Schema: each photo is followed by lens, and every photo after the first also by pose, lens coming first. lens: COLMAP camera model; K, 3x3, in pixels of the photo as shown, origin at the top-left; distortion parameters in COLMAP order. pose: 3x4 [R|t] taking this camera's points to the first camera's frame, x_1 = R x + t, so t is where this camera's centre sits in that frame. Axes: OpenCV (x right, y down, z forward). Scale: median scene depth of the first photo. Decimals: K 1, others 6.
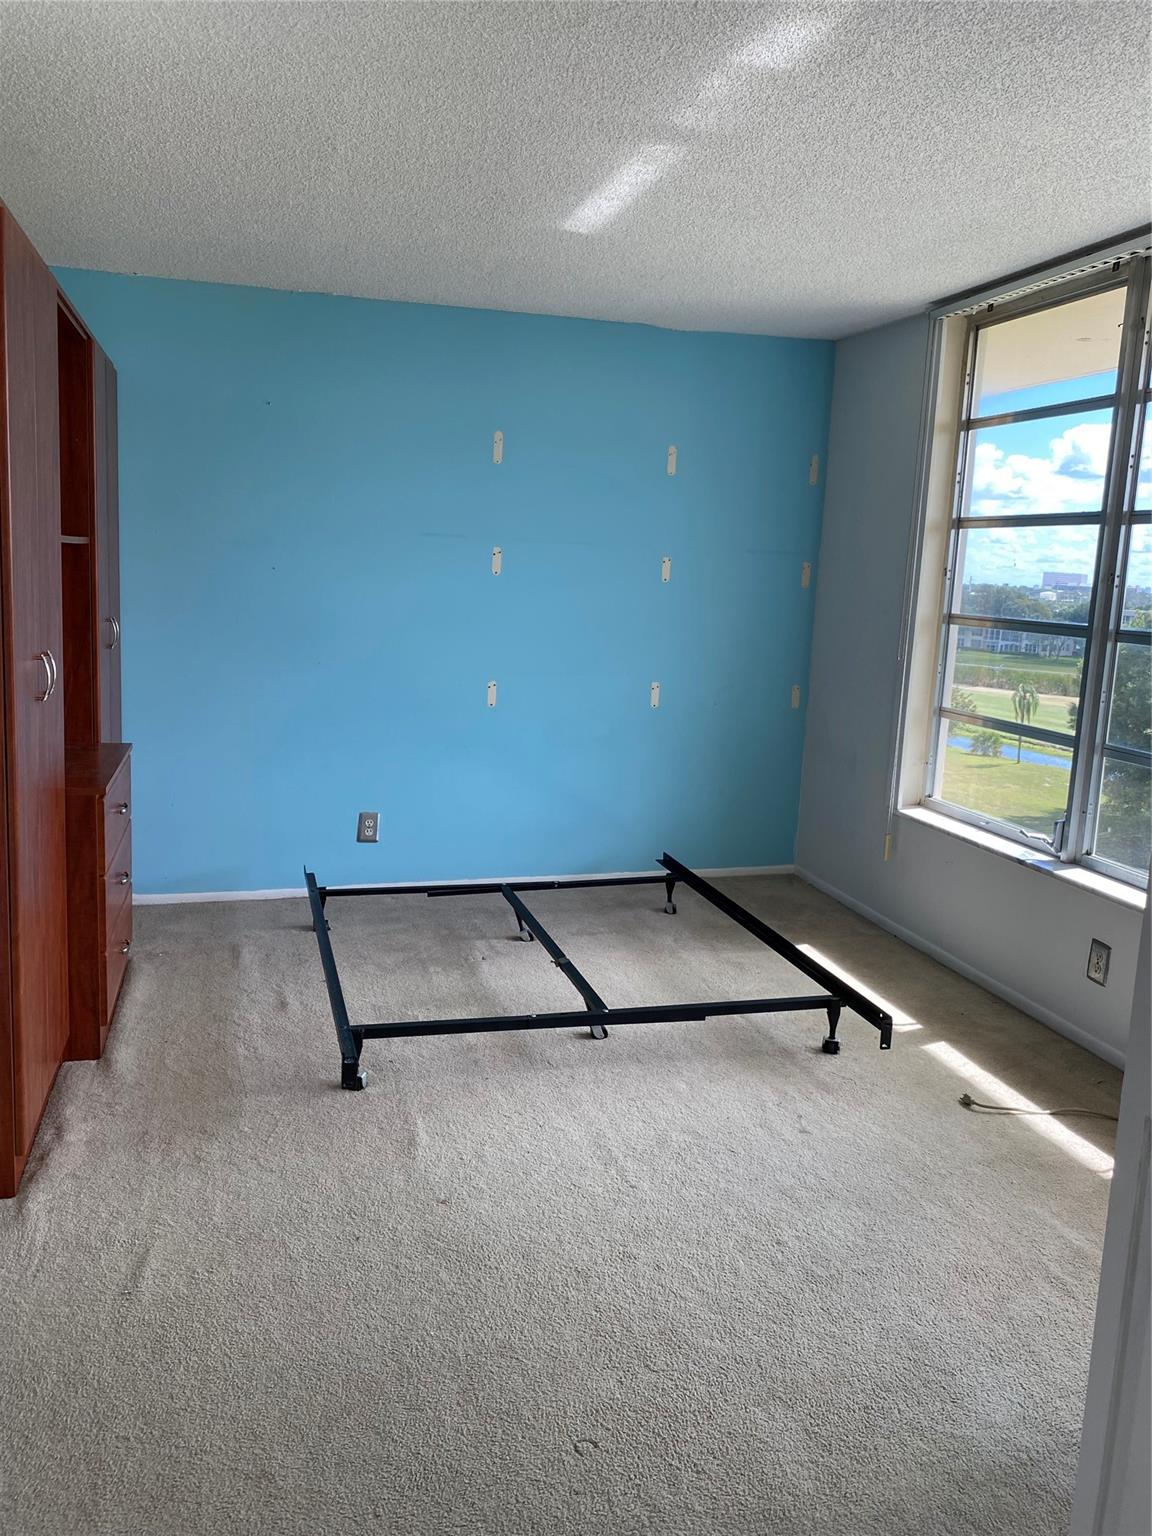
lens RADIAL K [[1157.9, 0, 561.7], [0, 1157.9, 764.3], [0, 0, 1]] dist [0.033321, -0.069008]
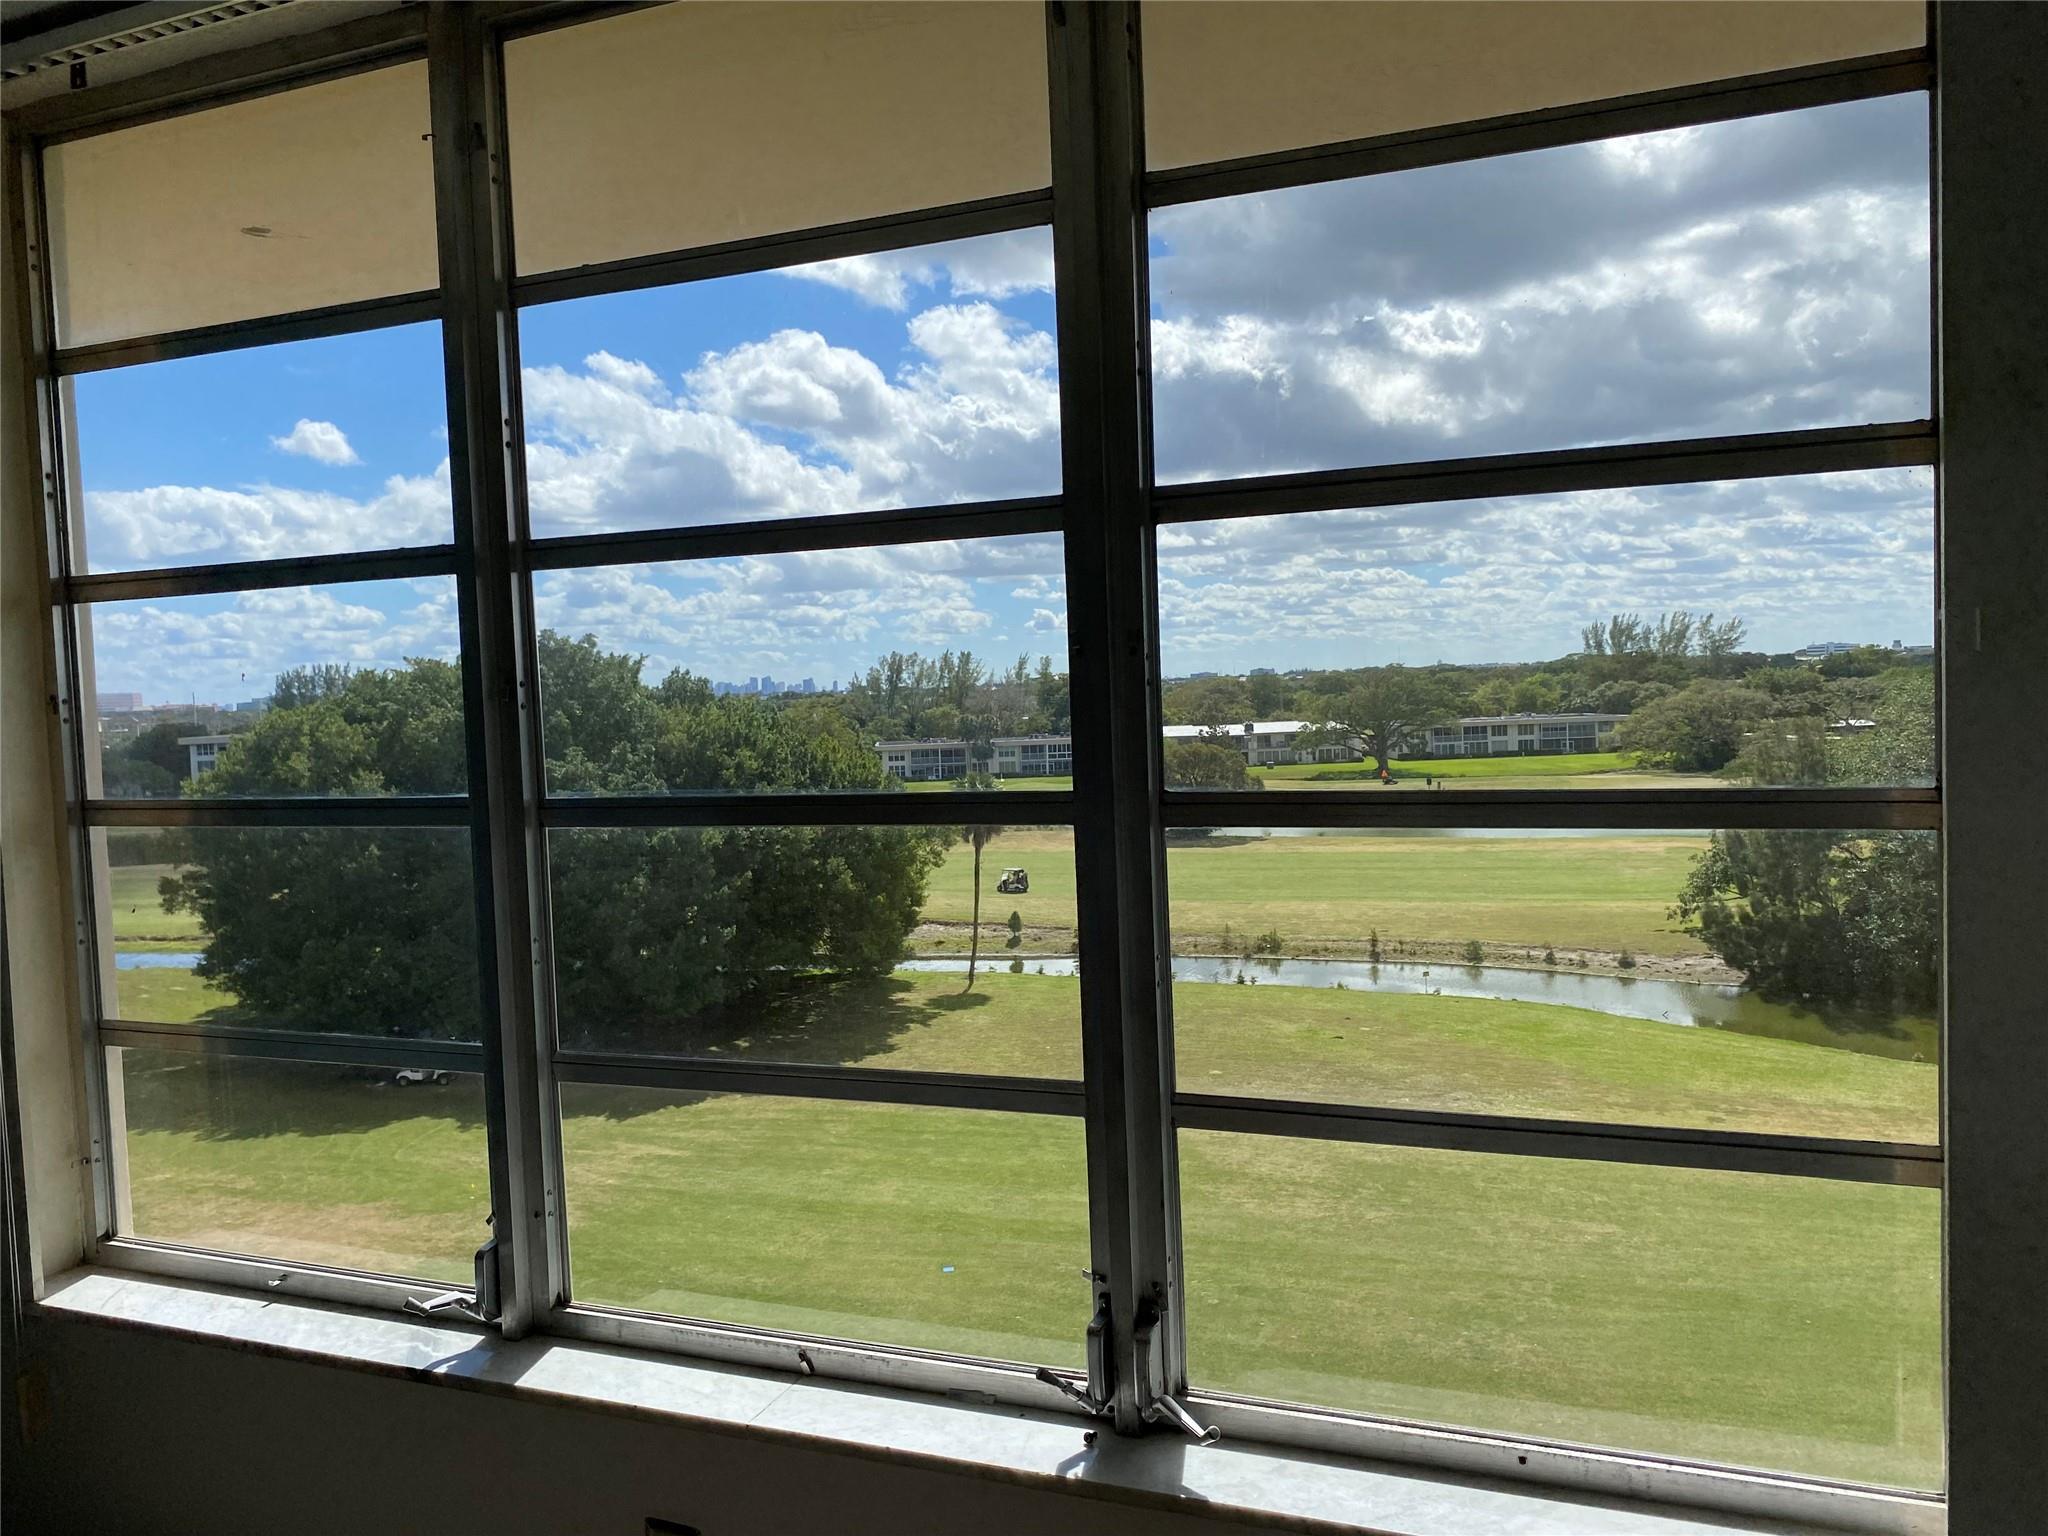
lens RADIAL K [[1543.8, 0, 984.8], [0, 1543.8, 762.5], [0, 0, 1]] dist [0.033321, -0.069008]
pose [[0.598394, -0.107774, 0.793921, 0.086012], [0.197799, 0.980111, -0.016035, -0.070022], [-0.776402, 0.166632, 0.607810, 0.403968]]
